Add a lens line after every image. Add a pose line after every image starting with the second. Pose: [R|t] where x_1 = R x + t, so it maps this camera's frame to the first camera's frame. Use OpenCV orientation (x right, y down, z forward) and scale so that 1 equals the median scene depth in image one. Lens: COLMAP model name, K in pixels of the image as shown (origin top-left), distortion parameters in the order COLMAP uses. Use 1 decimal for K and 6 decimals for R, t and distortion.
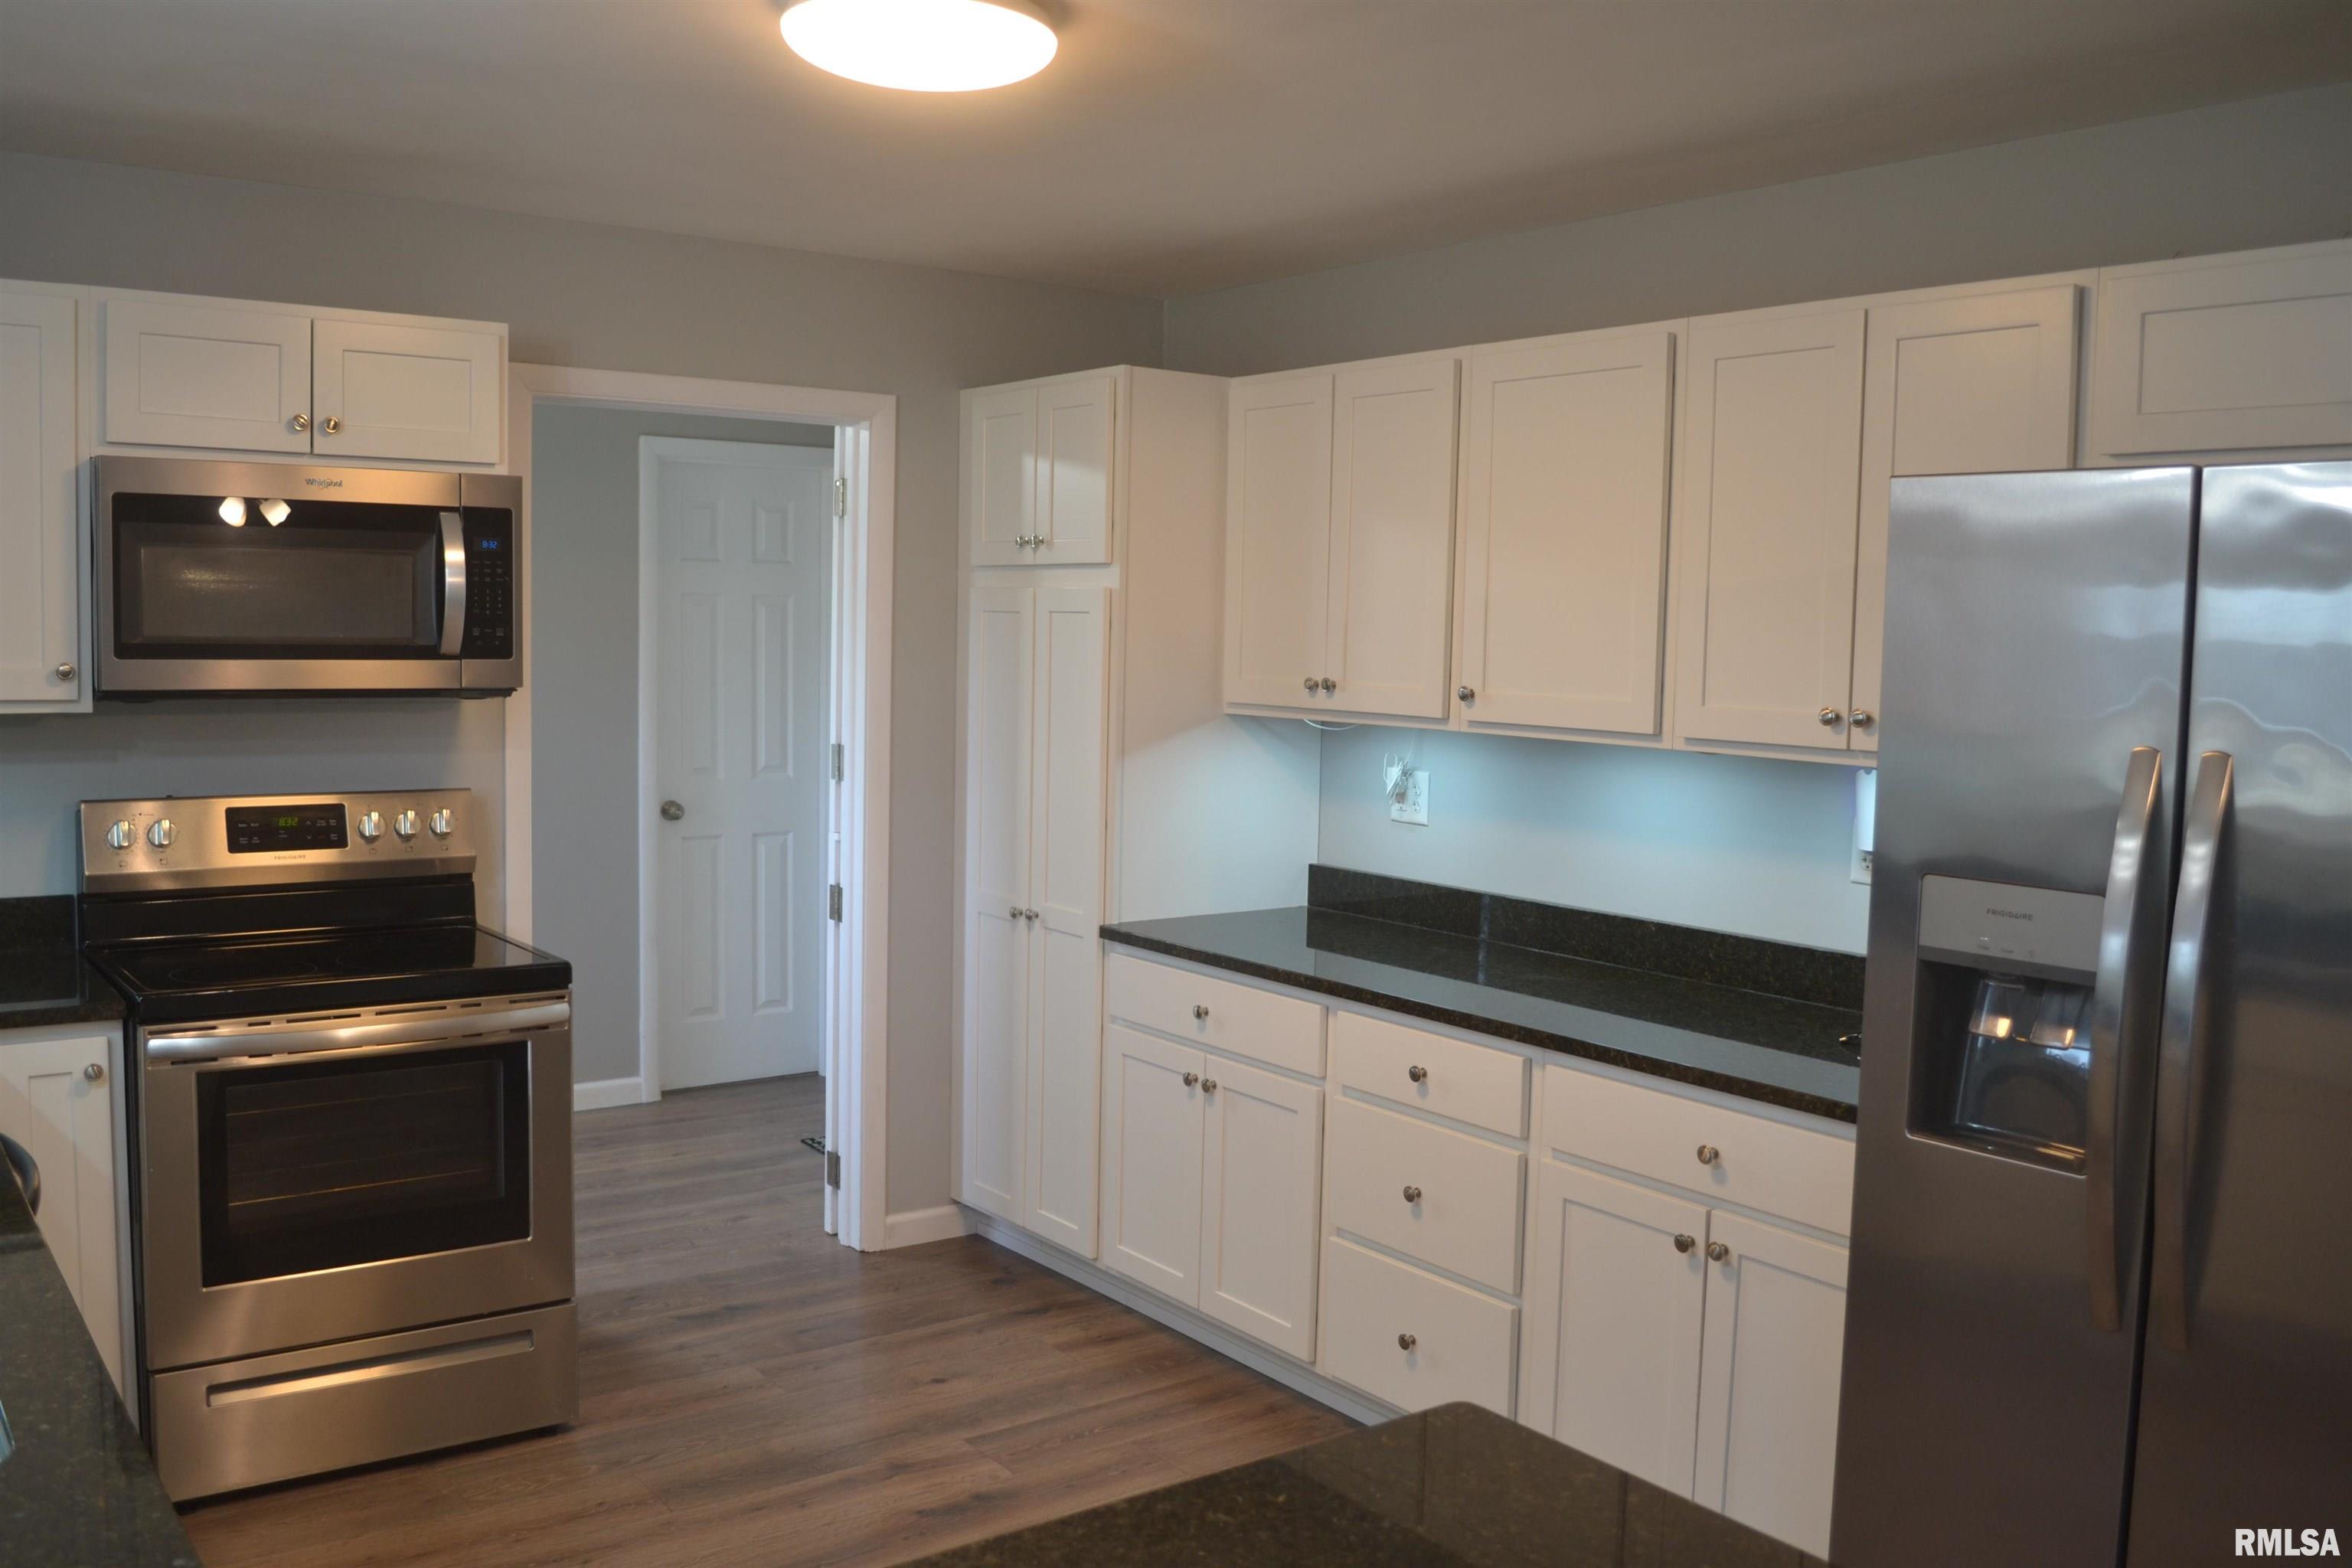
lens RADIAL K [[1995.4, 0, 1162.3], [0, 1995.4, 770.7], [0, 0, 1]] dist [-0.077823, 0.023699]
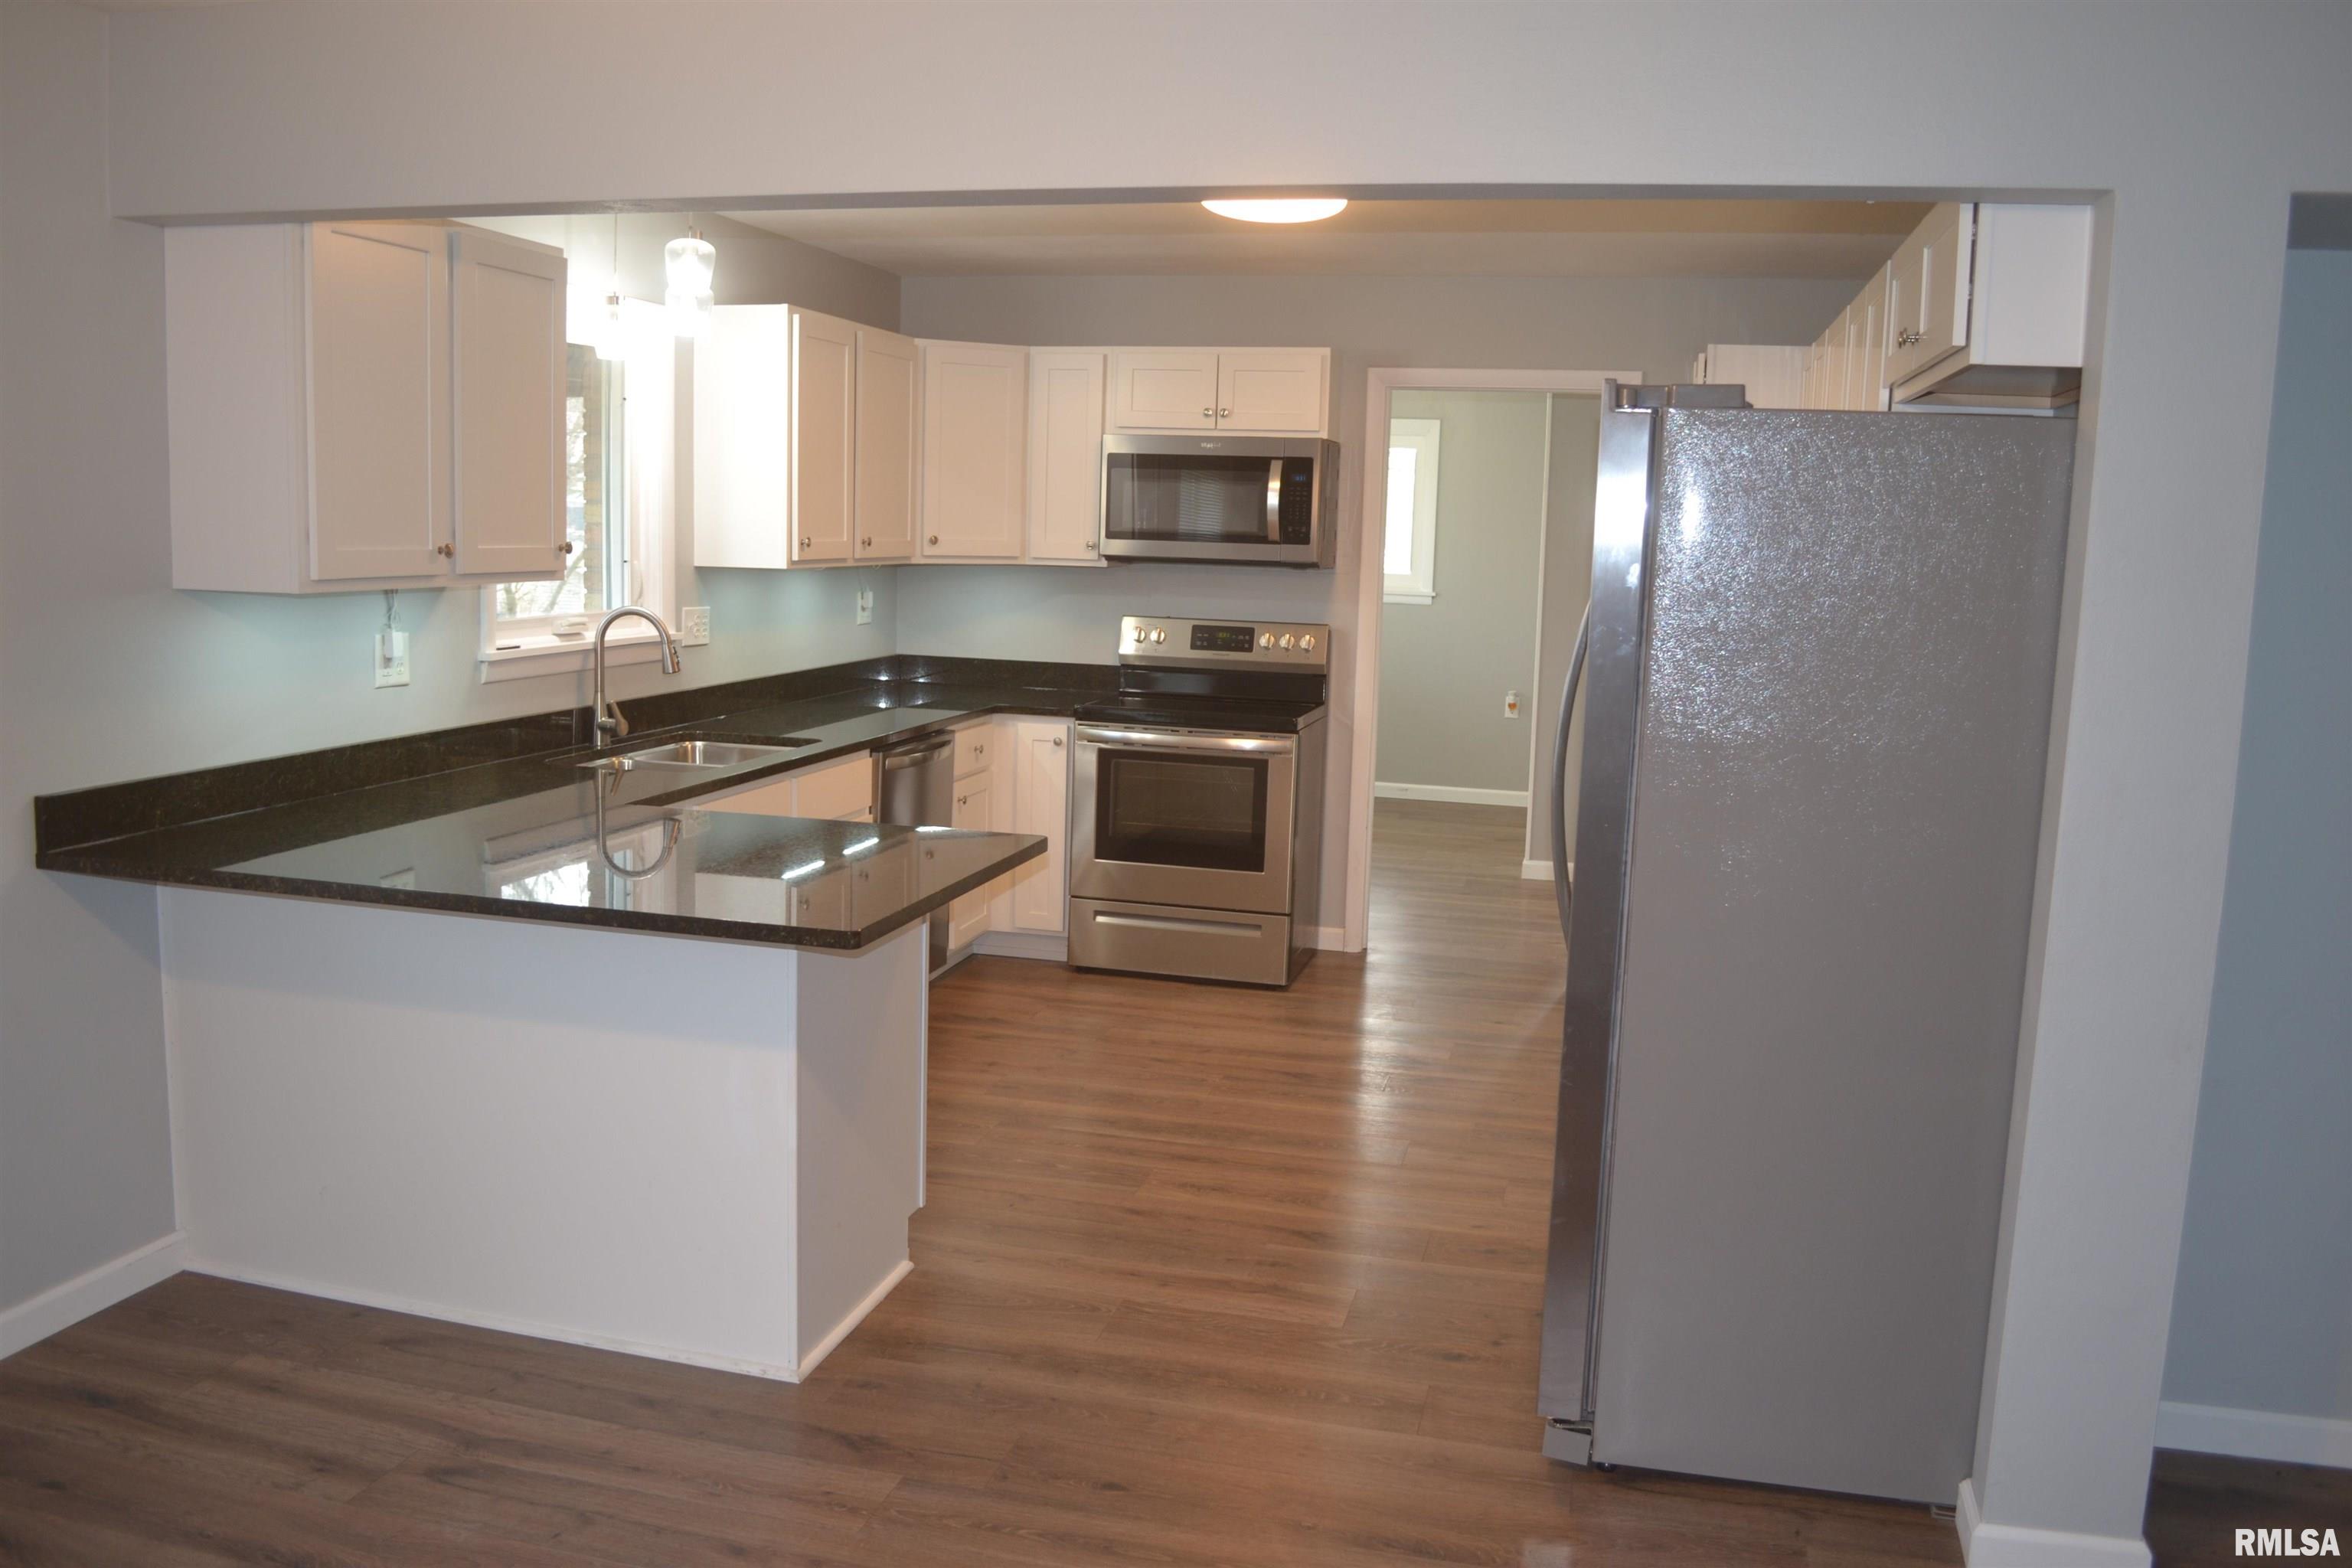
lens RADIAL K [[1868.7, 0, 1168.2], [0, 1868.7, 779.7], [0, 0, 1]] dist [-0.075208, 0.013528]
pose [[0.635492, 0.105333, -0.764889, 0.842770], [-0.074631, 0.994392, 0.074932, 0.033212], [0.768492, 0.009466, 0.639789, -0.127169]]
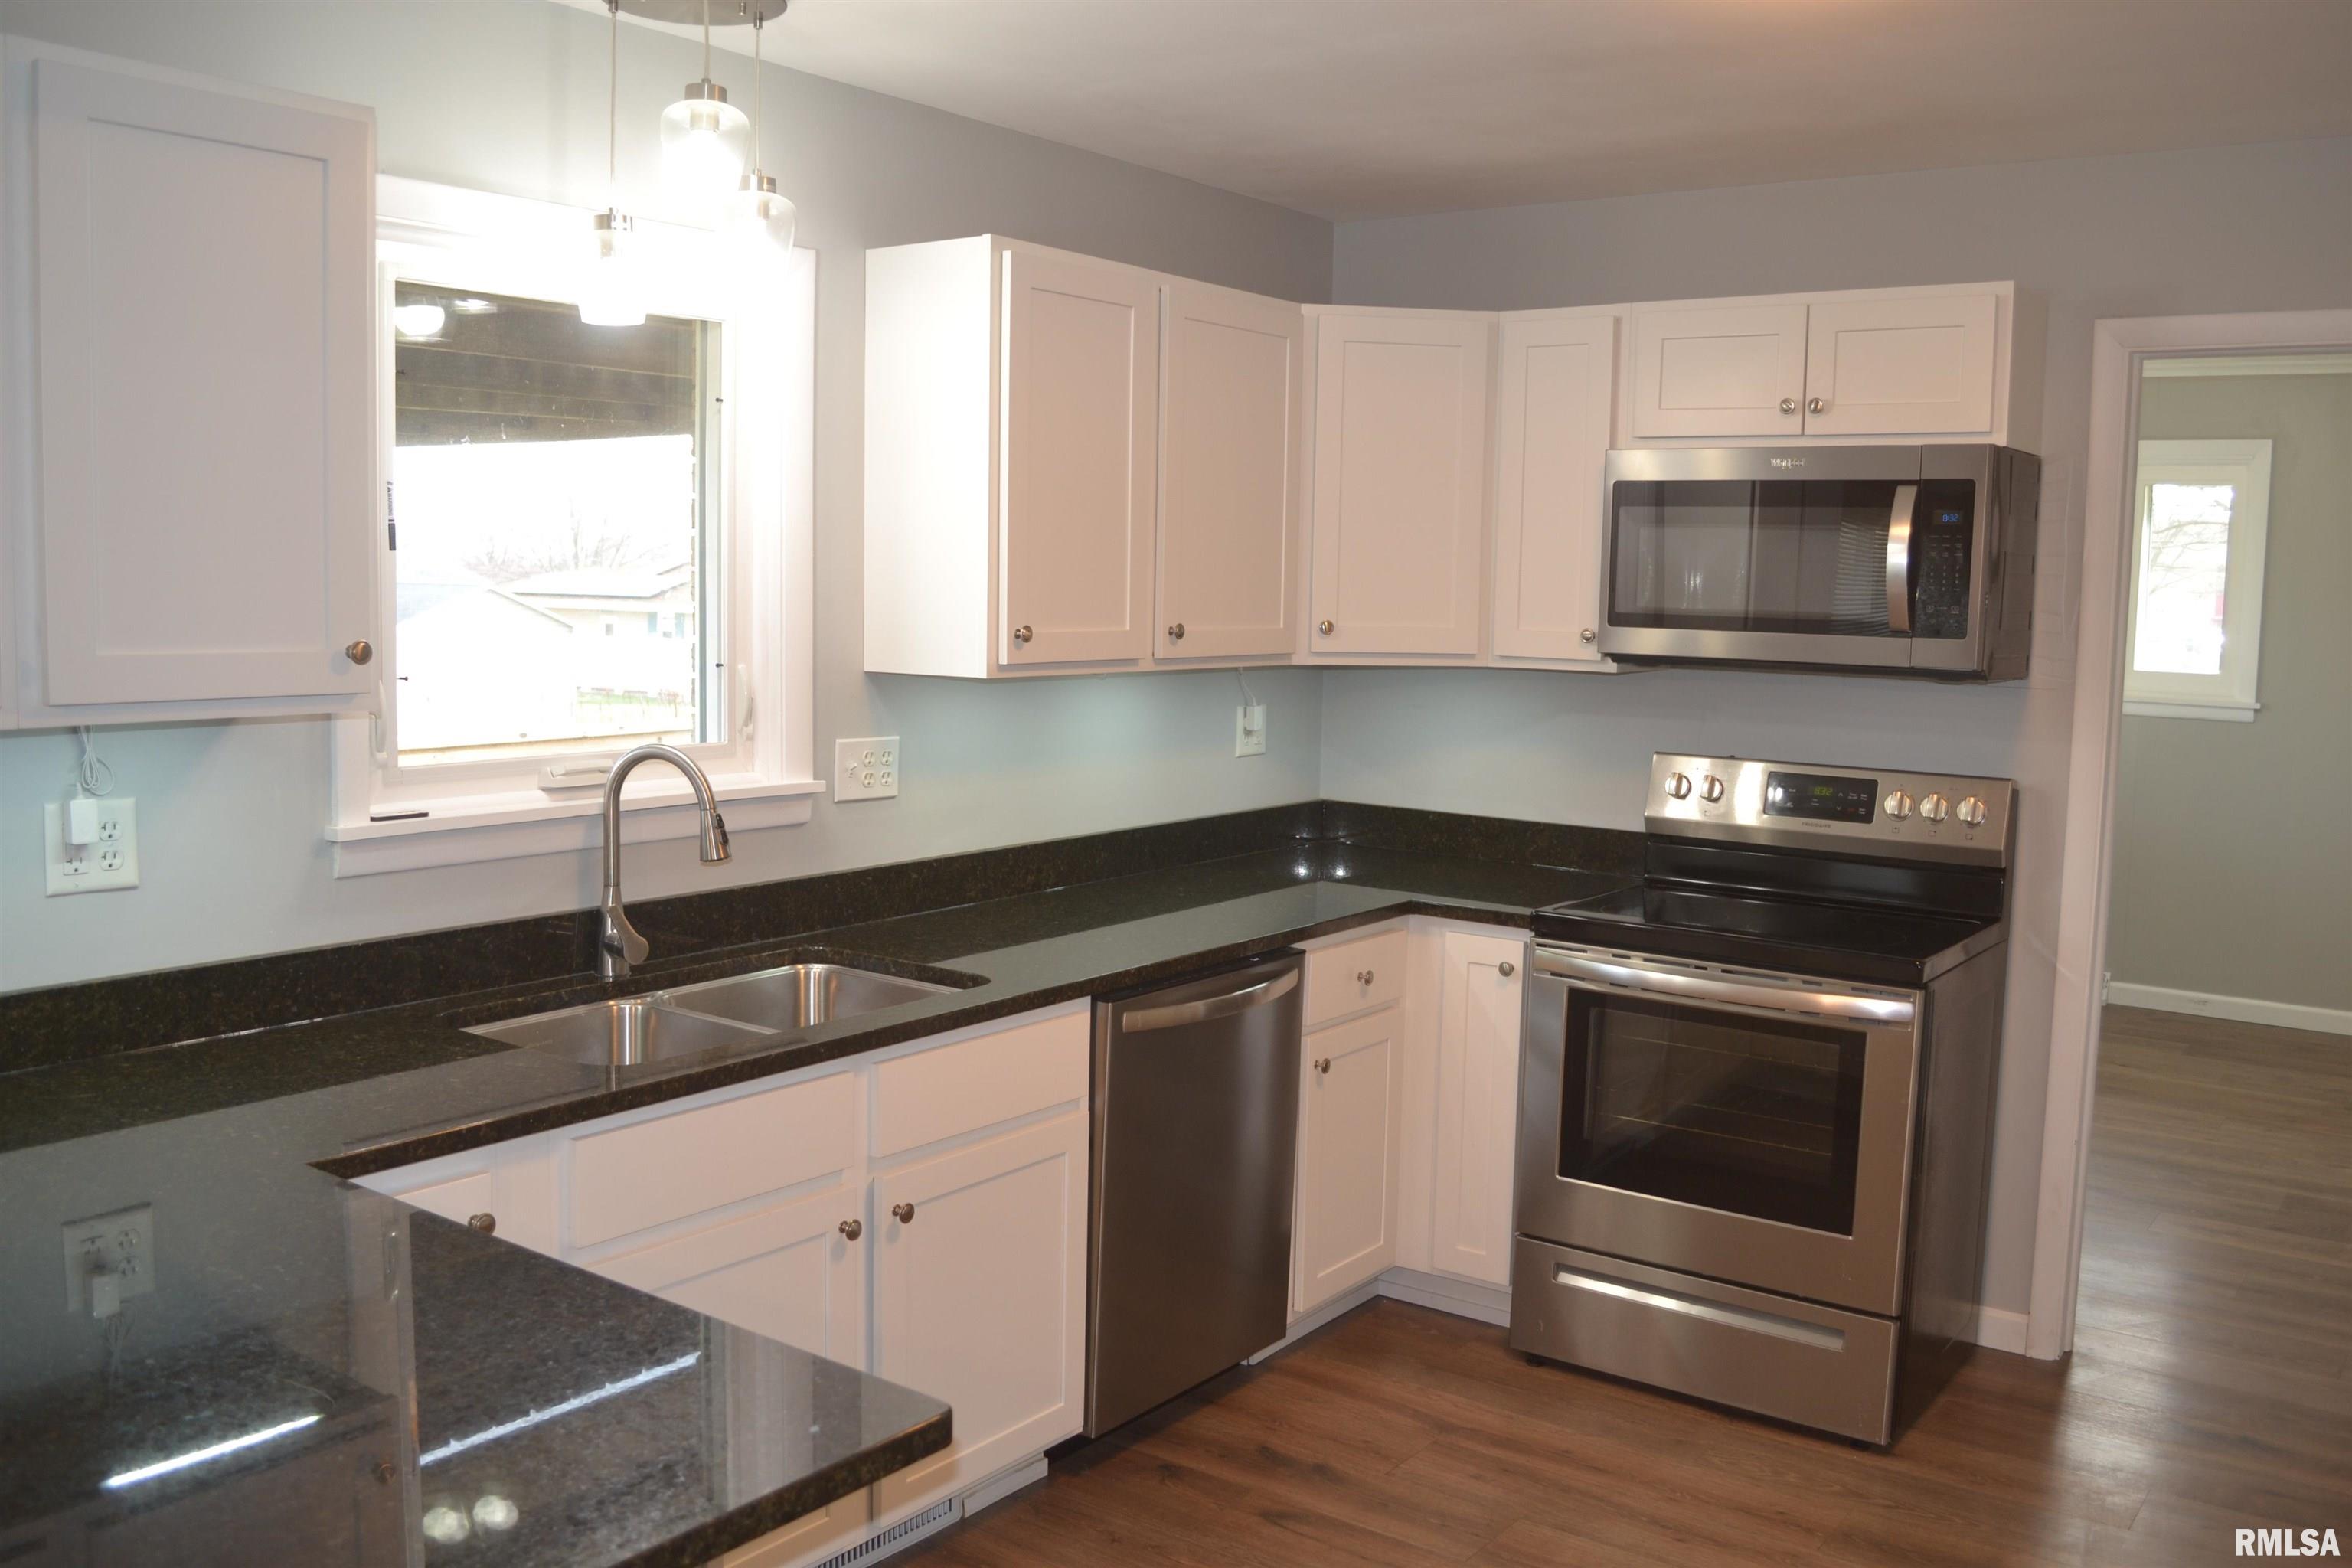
lens RADIAL K [[1995.4, 0, 1178.1], [0, 1995.4, 777.3], [0, 0, 1]] dist [-0.077823, 0.023699]
pose [[0.300928, 0.083894, -0.949950, 0.449212], [-0.086341, 0.994429, 0.060471, -0.015347], [0.949730, 0.063822, 0.306495, 0.356007]]
